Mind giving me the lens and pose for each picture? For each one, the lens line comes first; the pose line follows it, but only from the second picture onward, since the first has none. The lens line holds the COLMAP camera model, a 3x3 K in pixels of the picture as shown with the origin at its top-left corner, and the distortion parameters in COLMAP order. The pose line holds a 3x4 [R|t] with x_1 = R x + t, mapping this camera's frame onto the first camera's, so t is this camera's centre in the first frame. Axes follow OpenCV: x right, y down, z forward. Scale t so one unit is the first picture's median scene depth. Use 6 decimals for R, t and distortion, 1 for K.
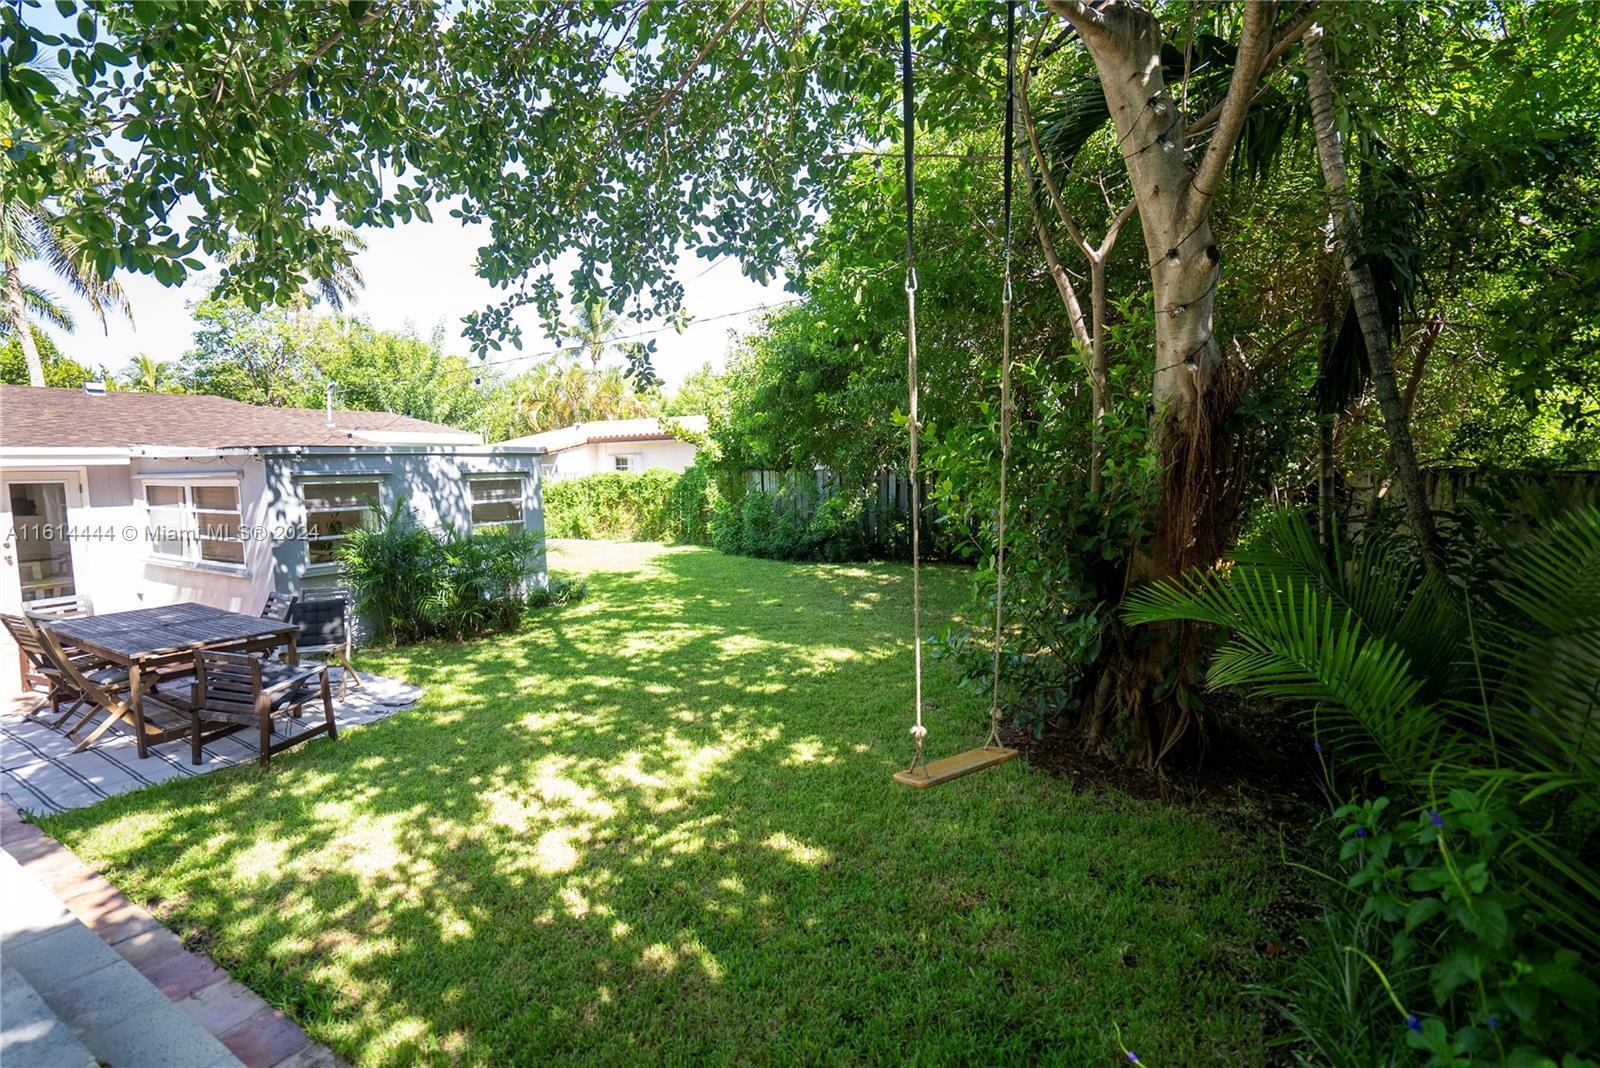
lens RADIAL K [[751.4, 0, 794.3], [0, 751.4, 538.1], [0, 0, 1]] dist [-0.057288, 0.026599]
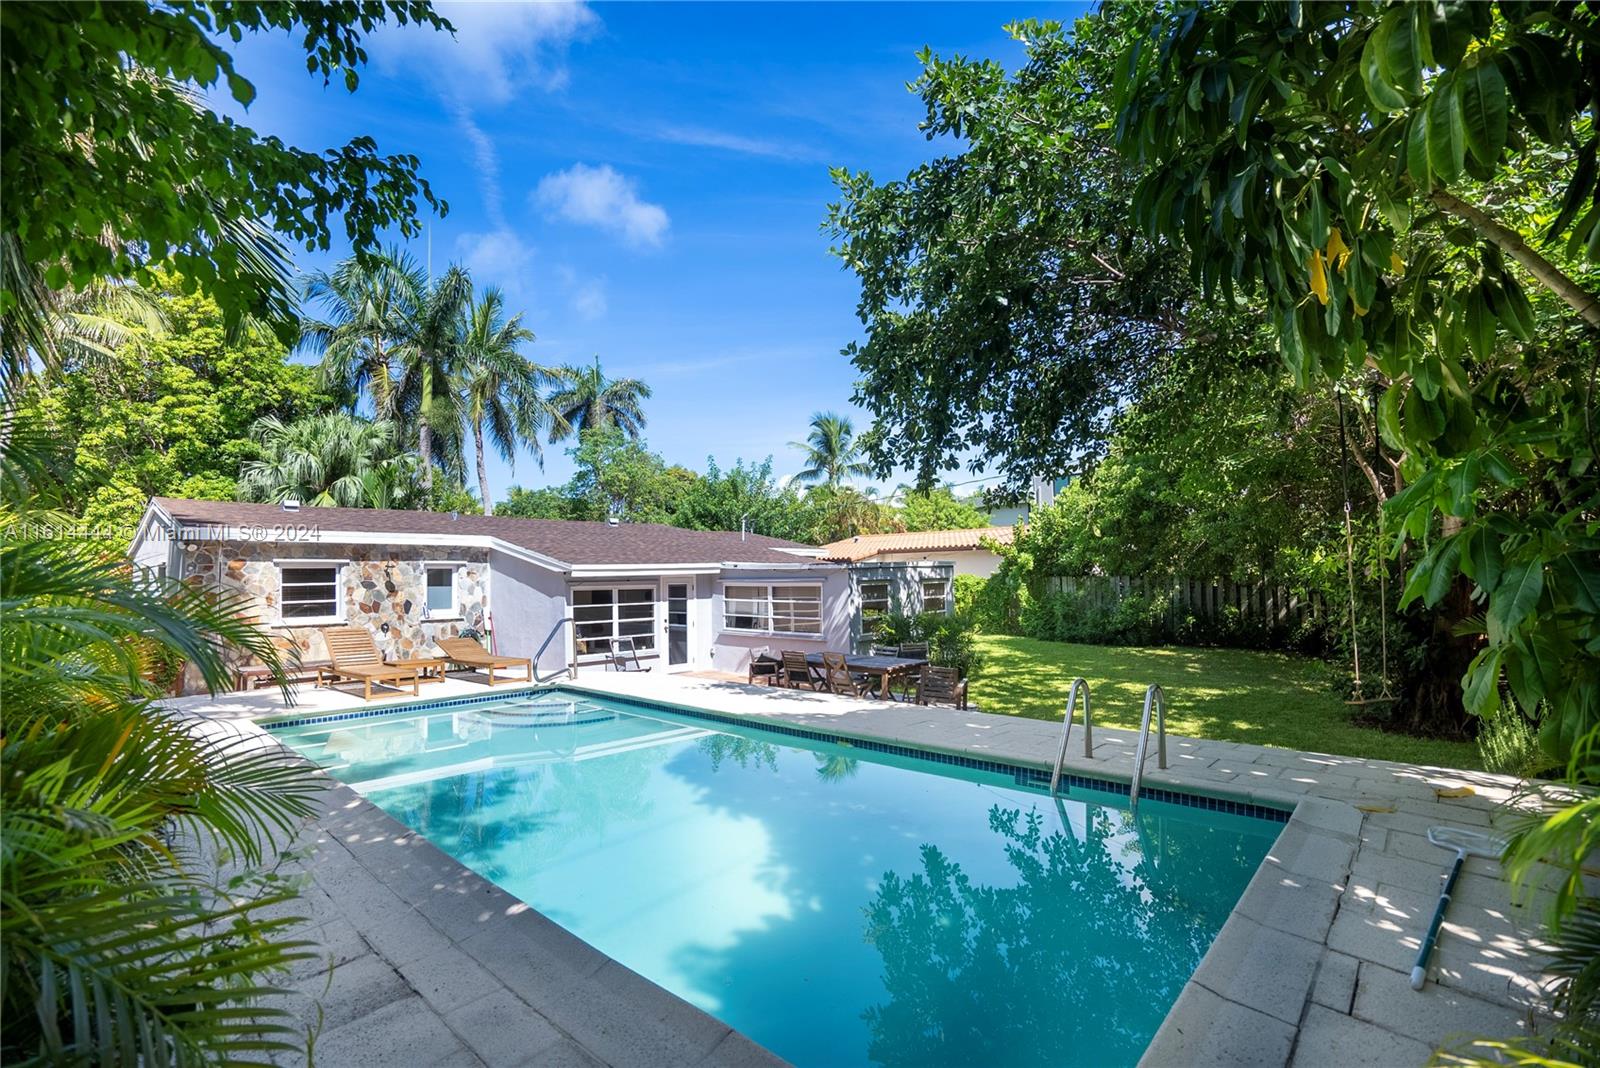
lens RADIAL K [[773.4, 0, 800.0], [0, 773.4, 534.0], [0, 0, 1]] dist [-0.002462, 0.000058]
pose [[0.982970, -0.014145, -0.183218, -0.387077], [-0.012310, 0.989725, -0.142453, 0.053955], [0.183351, 0.142282, 0.972696, -0.626922]]
